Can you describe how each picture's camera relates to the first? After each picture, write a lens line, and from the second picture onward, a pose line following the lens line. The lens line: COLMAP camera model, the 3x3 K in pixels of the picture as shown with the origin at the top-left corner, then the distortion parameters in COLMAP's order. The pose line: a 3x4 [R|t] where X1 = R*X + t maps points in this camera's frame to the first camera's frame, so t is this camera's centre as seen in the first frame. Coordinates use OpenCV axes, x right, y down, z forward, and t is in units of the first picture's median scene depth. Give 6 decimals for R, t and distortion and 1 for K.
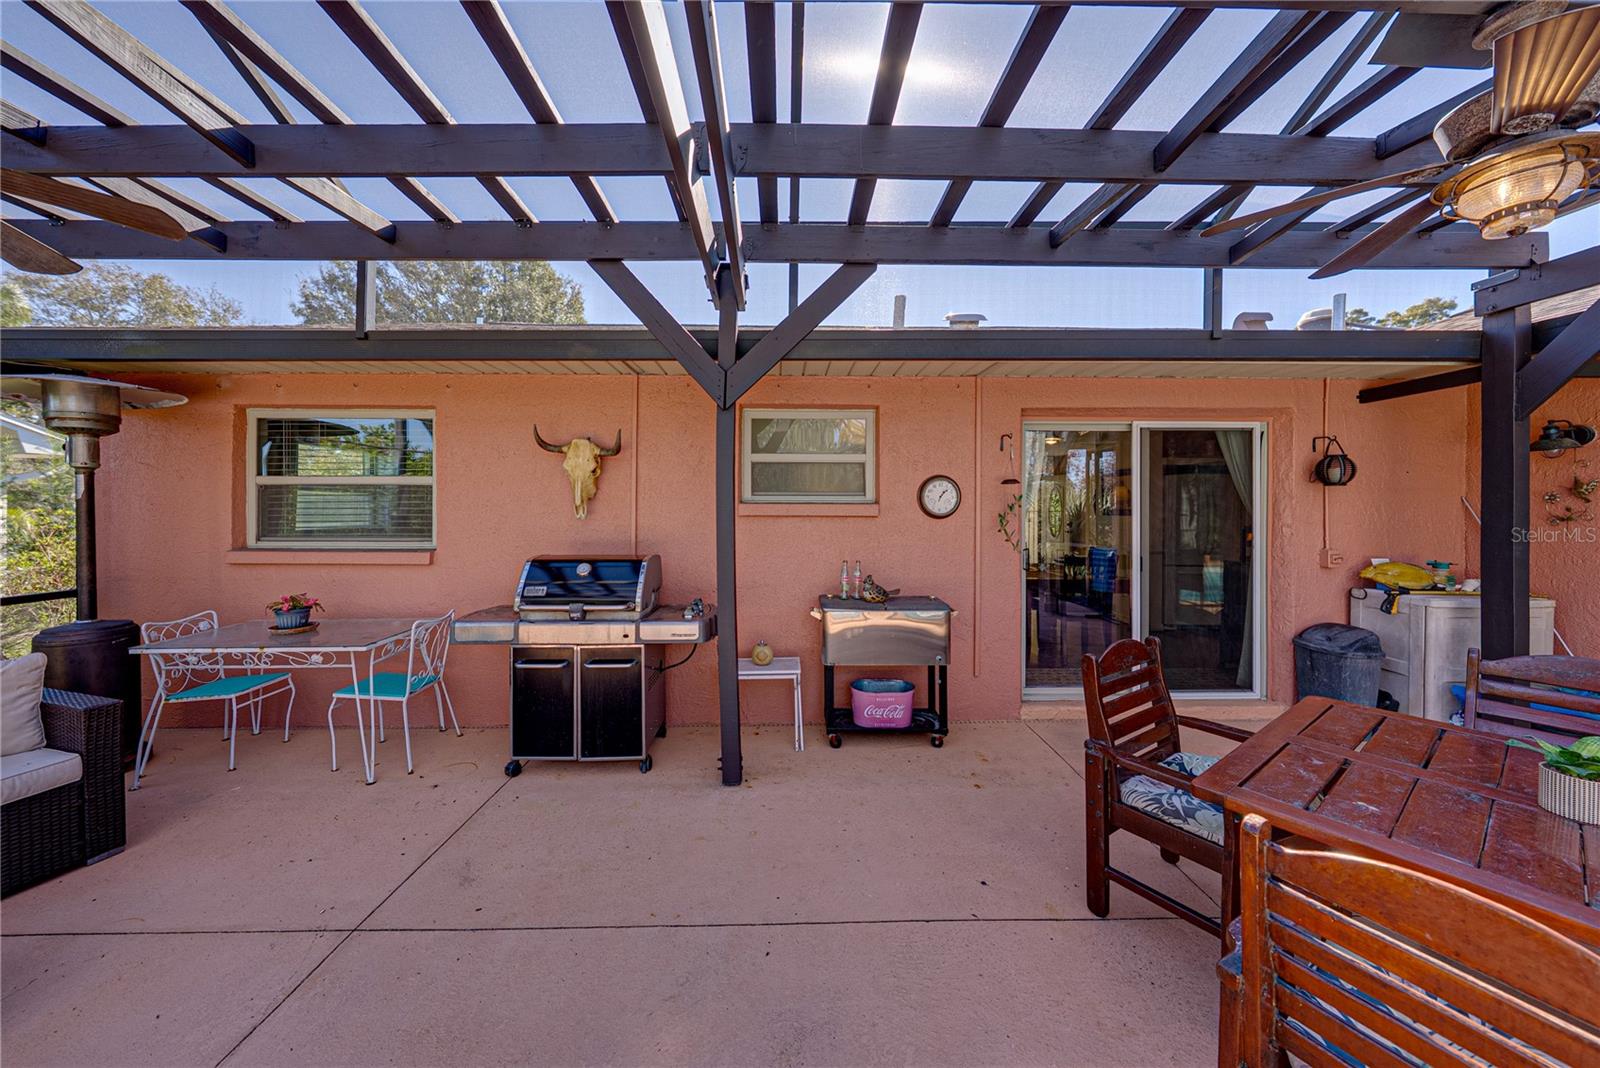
lens RADIAL K [[558.1, 0, 793.7], [0, 558.1, 515.2], [0, 0, 1]] dist [-0.000779, 0.000075]
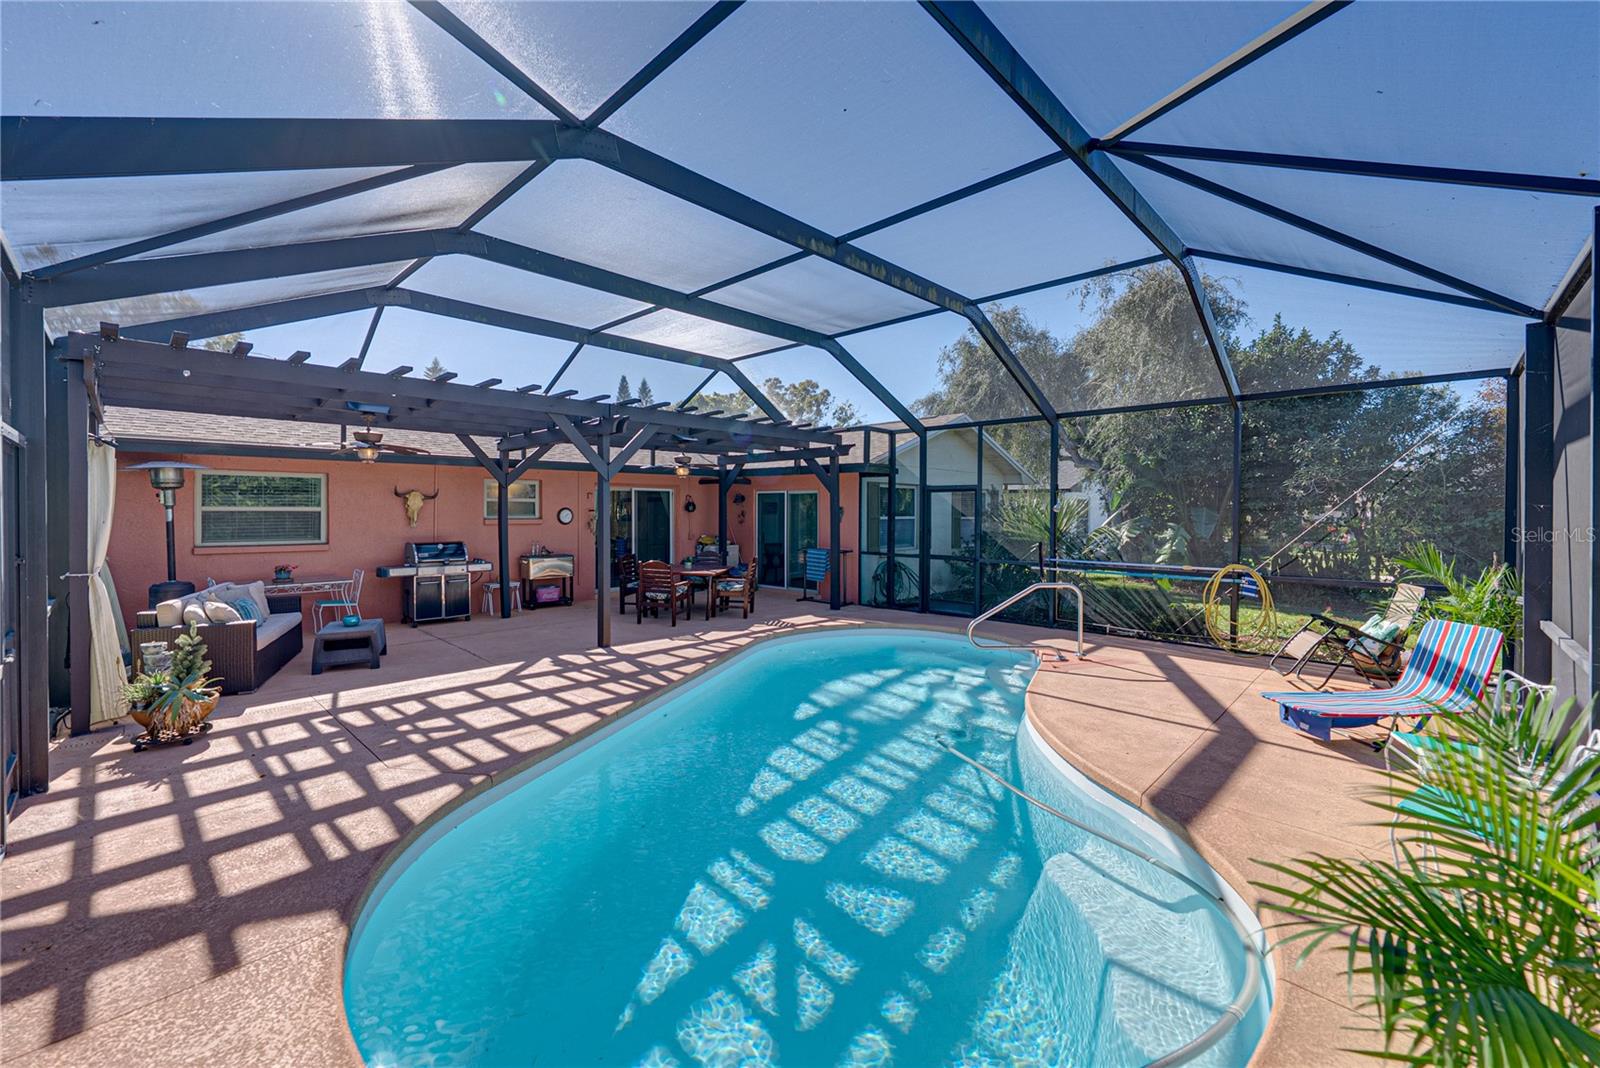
lens RADIAL K [[638.1, 0, 803.9], [0, 638.1, 509.0], [0, 0, 1]] dist [0.000491, 0.000023]
pose [[0.700118, 0.003608, 0.714018, -1.302621], [0.005337, 0.999933, -0.010286, -0.036045], [-0.714008, 0.011012, 0.700051, -2.251885]]
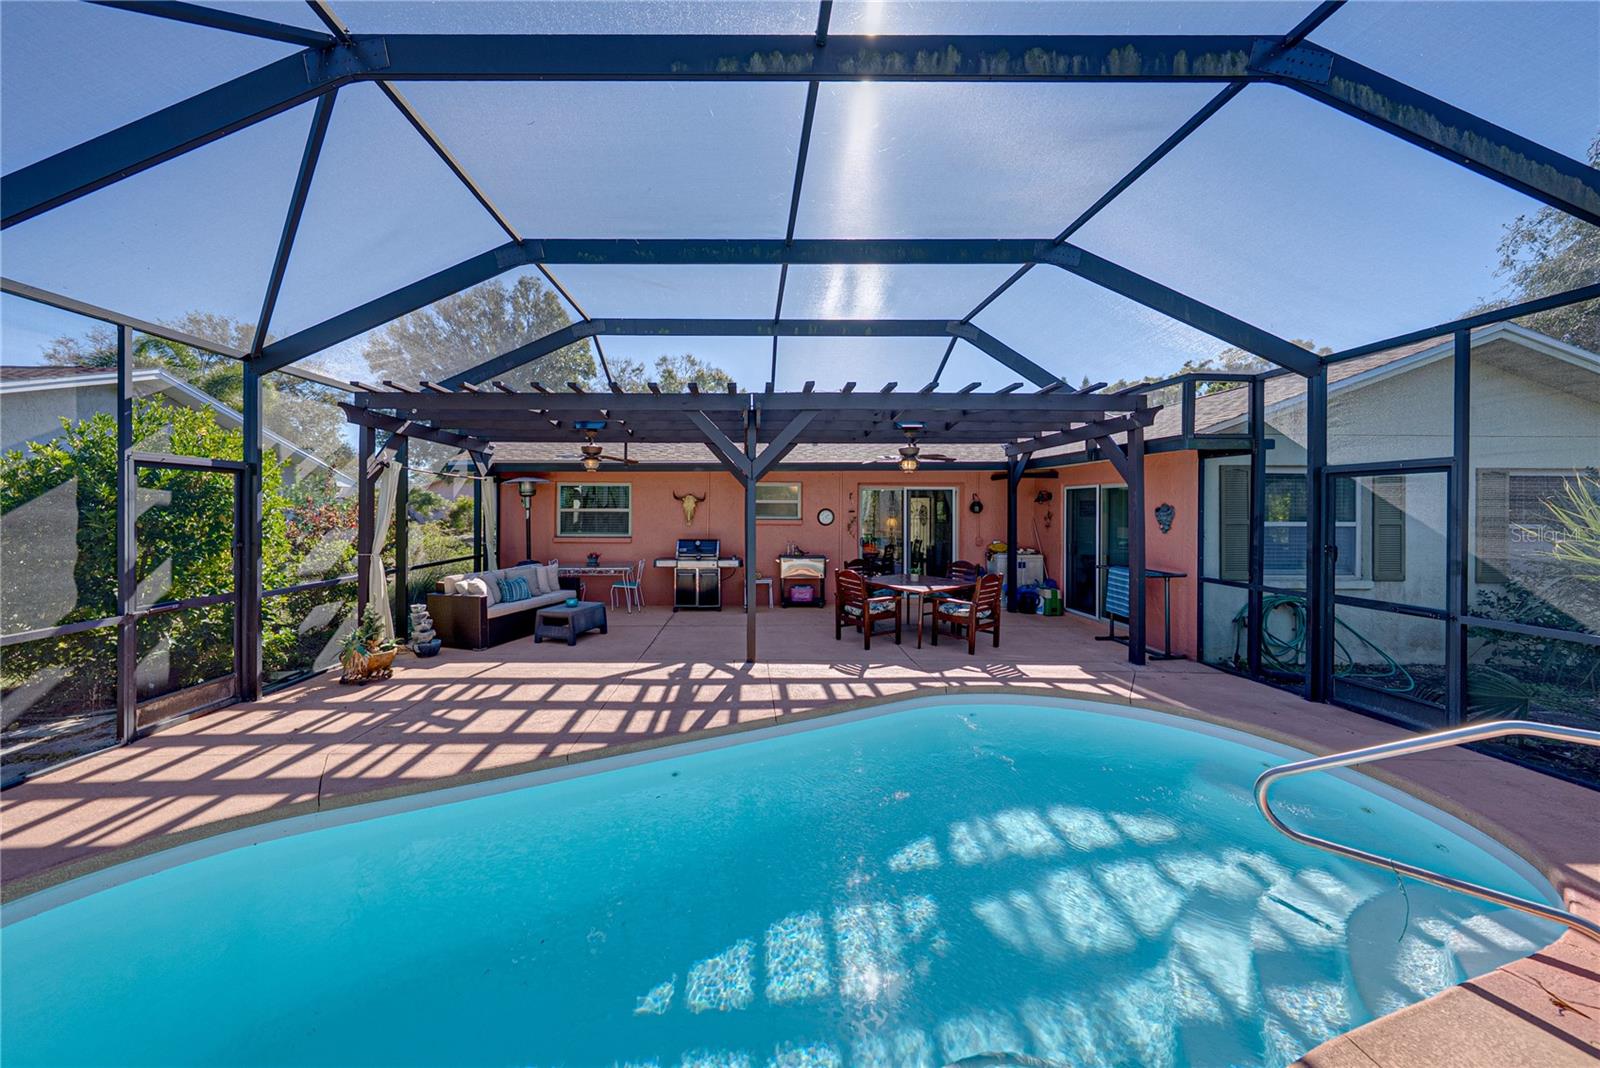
lens RADIAL K [[568.8, 0, 761.7], [0, 568.8, 512.3], [0, 0, 1]] dist [-0.002167, -0.000134]
pose [[0.999997, 0.002307, -0.000361, -0.041623], [-0.002309, 0.999978, -0.006290, -0.045566], [0.000346, 0.006290, 0.999980, -1.972292]]
